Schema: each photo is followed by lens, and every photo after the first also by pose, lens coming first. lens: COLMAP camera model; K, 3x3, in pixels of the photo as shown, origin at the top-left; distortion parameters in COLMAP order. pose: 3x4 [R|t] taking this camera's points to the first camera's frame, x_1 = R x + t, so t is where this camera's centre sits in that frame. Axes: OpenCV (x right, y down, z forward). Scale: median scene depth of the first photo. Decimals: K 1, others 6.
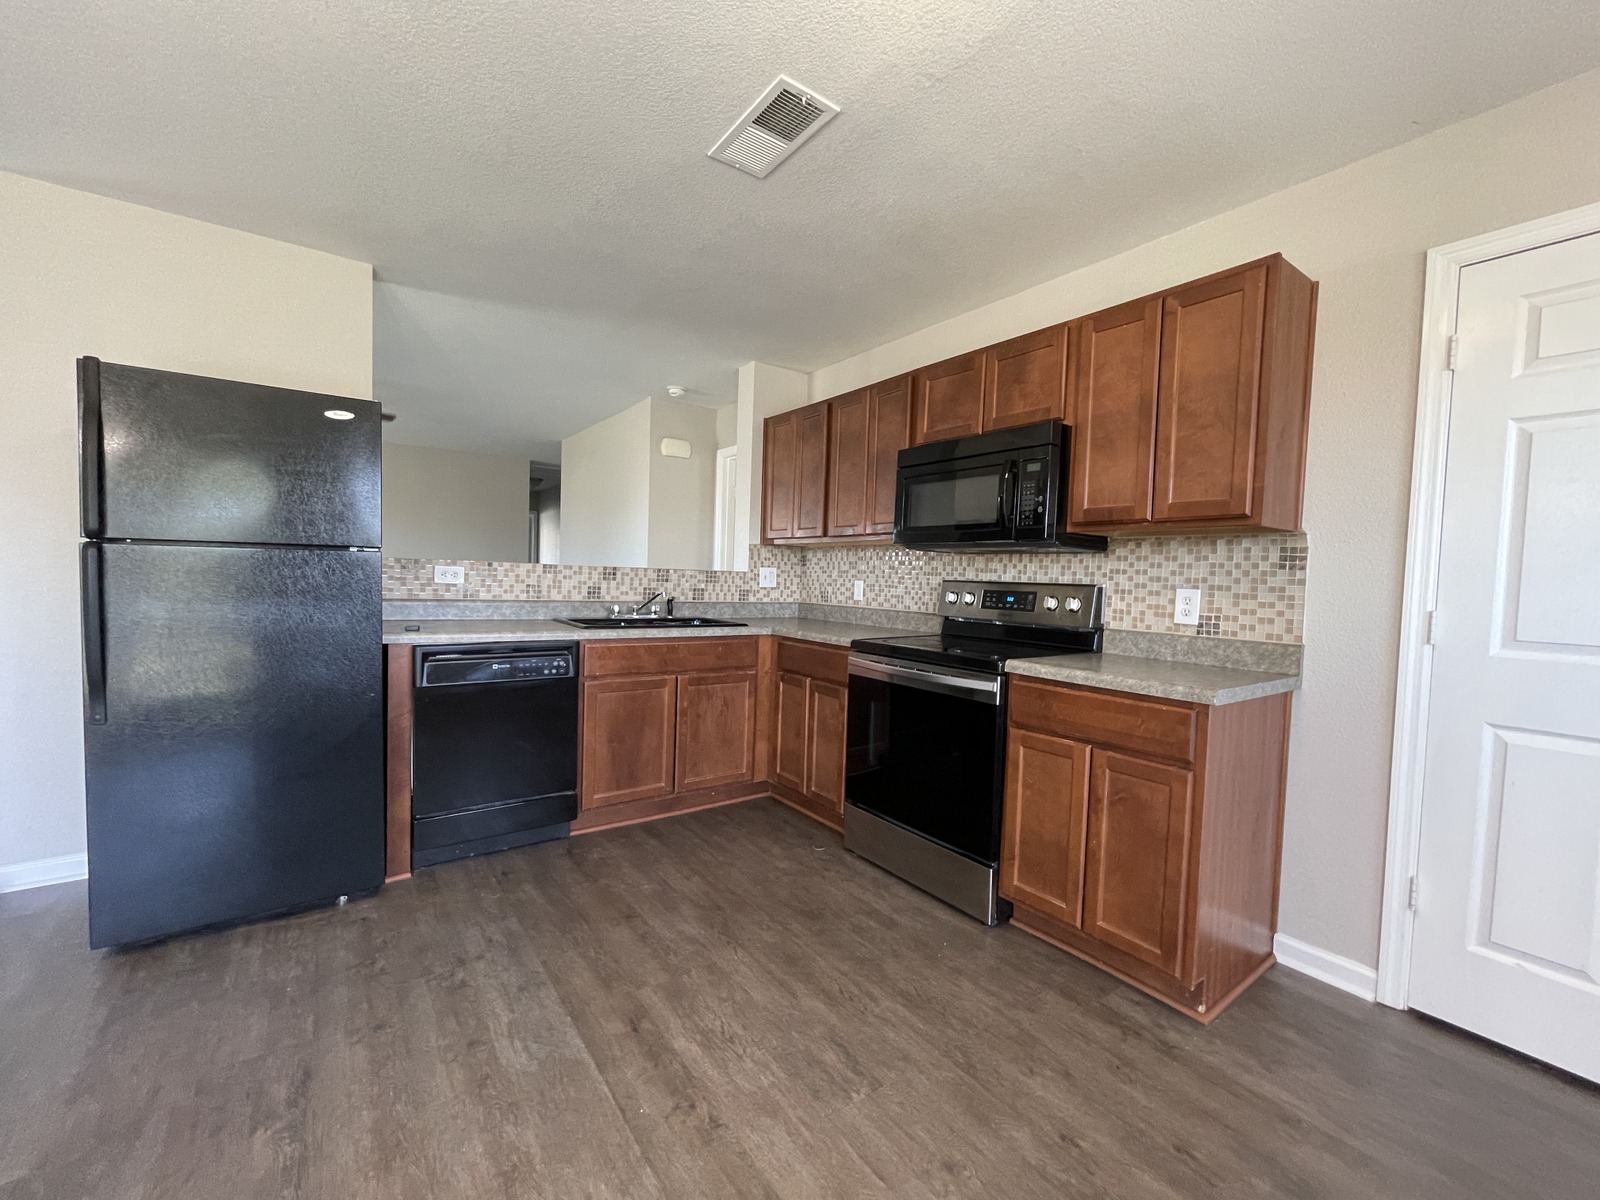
lens RADIAL K [[651.7, 0, 793.8], [0, 651.7, 603.5], [0, 0, 1]] dist [0.000306, -0.000079]
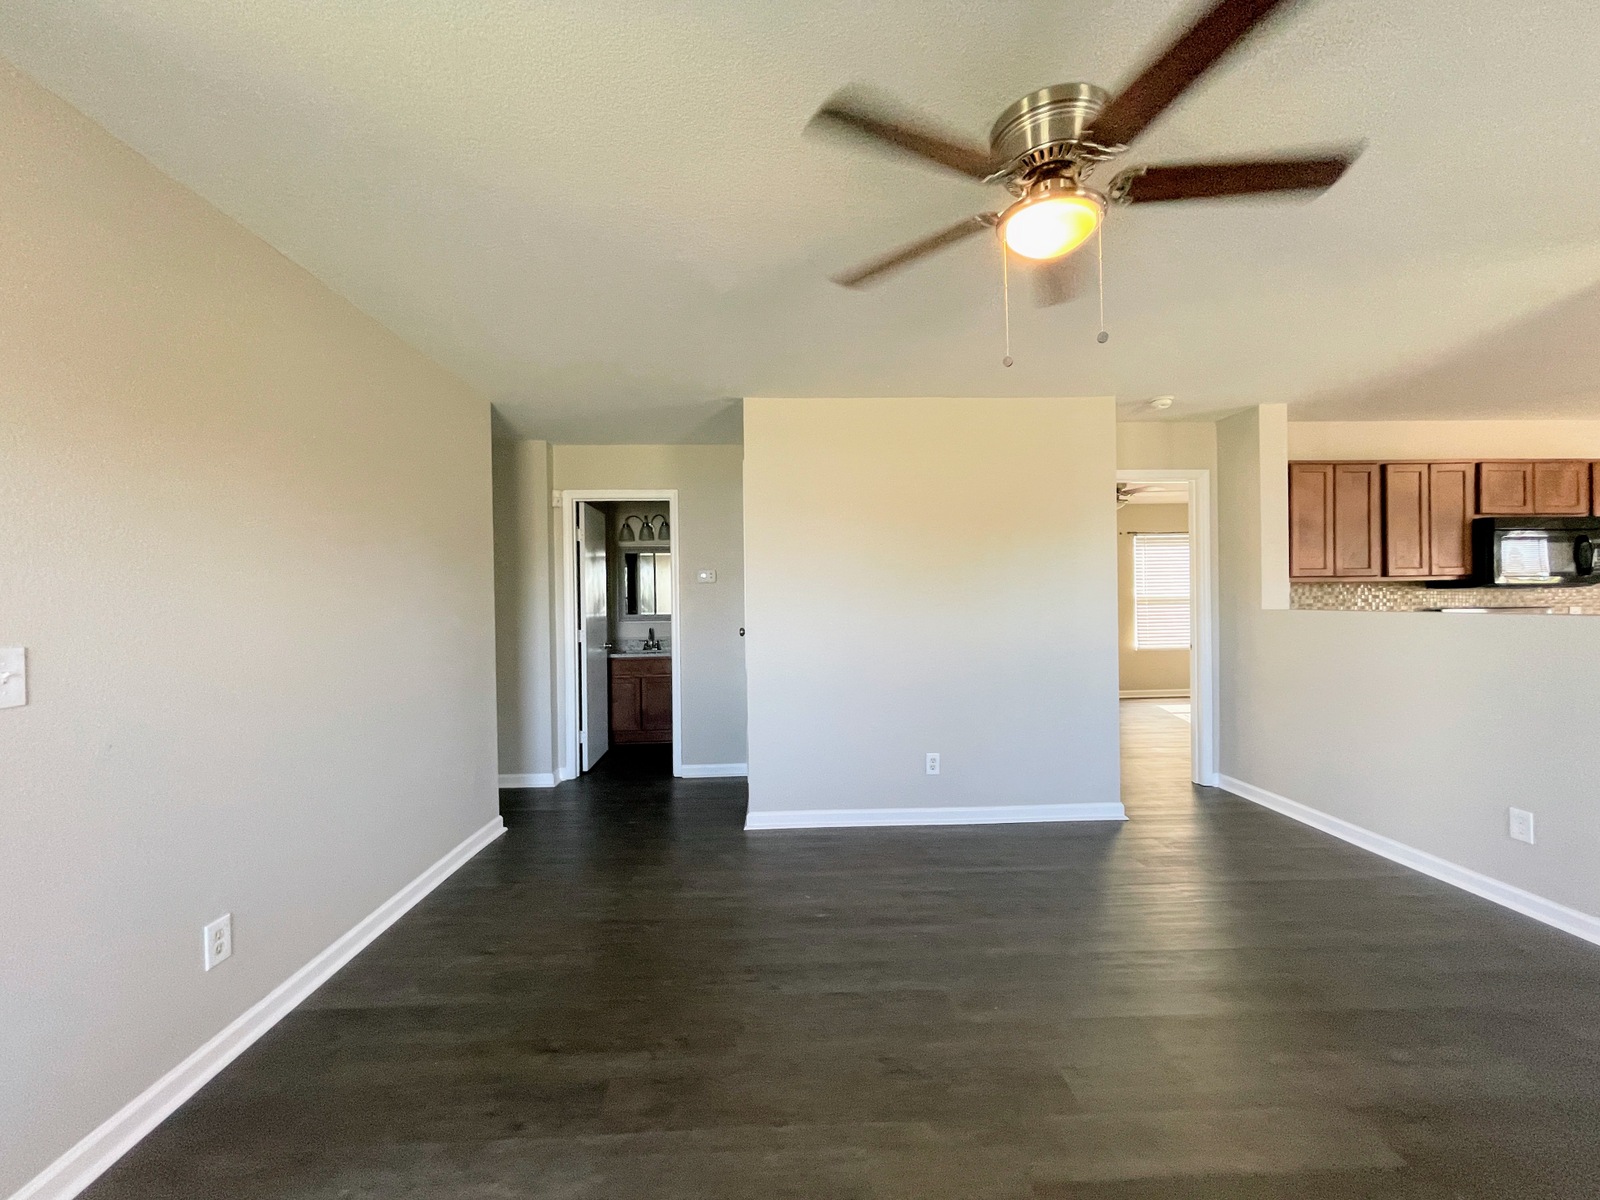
lens RADIAL K [[651.7, 0, 793.8], [0, 651.7, 603.5], [0, 0, 1]] dist [0.000306, -0.000079]
pose [[0.557902, -0.044970, 0.828687, -1.949166], [0.066082, 0.997767, 0.009657, -0.173100], [-0.827272, 0.049374, 0.559628, 1.558807]]
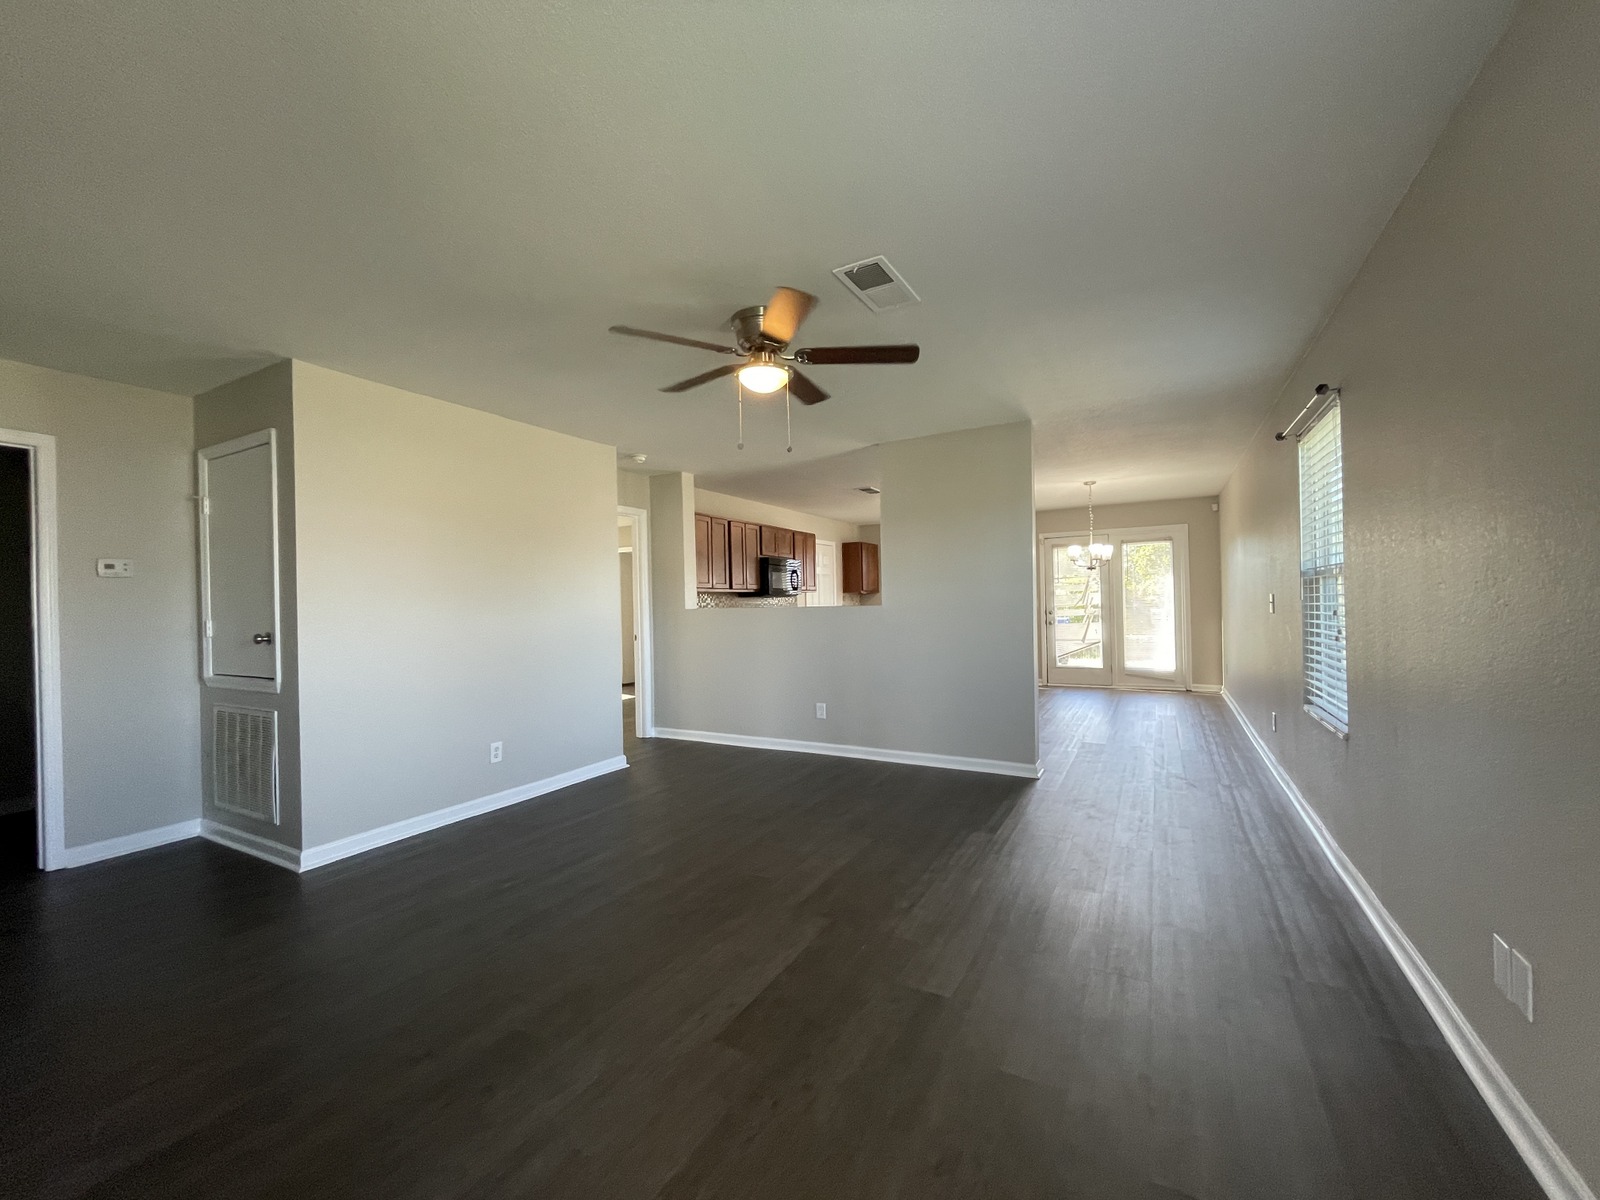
lens RADIAL K [[651.7, 0, 793.8], [0, 651.7, 603.5], [0, 0, 1]] dist [0.000306, -0.000079]
pose [[-0.422120, -0.023270, 0.906241, -2.283587], [0.045130, 0.997892, 0.046645, -0.179627], [-0.905416, 0.060589, -0.420179, 2.090336]]
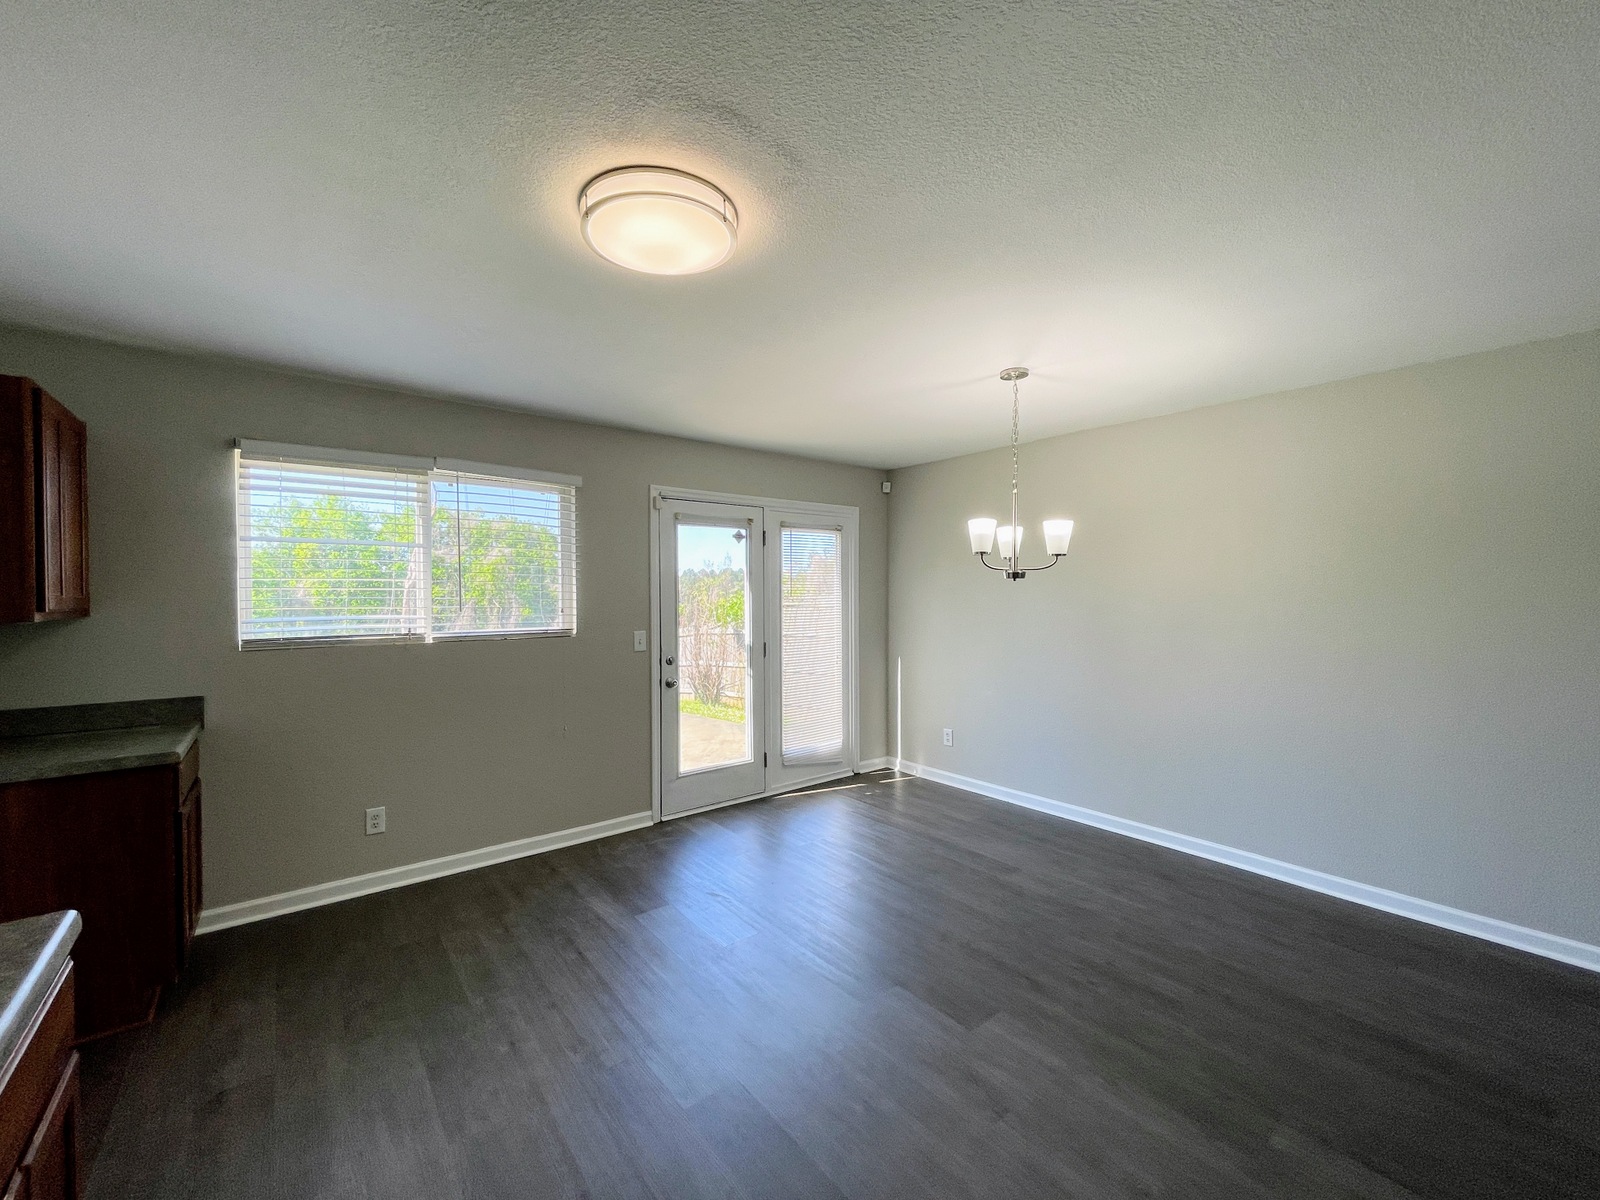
lens RADIAL K [[651.7, 0, 793.8], [0, 651.7, 603.5], [0, 0, 1]] dist [0.000306, -0.000079]
pose [[-0.998727, -0.027322, -0.042405, -0.031633], [-0.029656, 0.998022, 0.055423, -0.146872], [0.040807, 0.056610, -0.997562, 1.034043]]
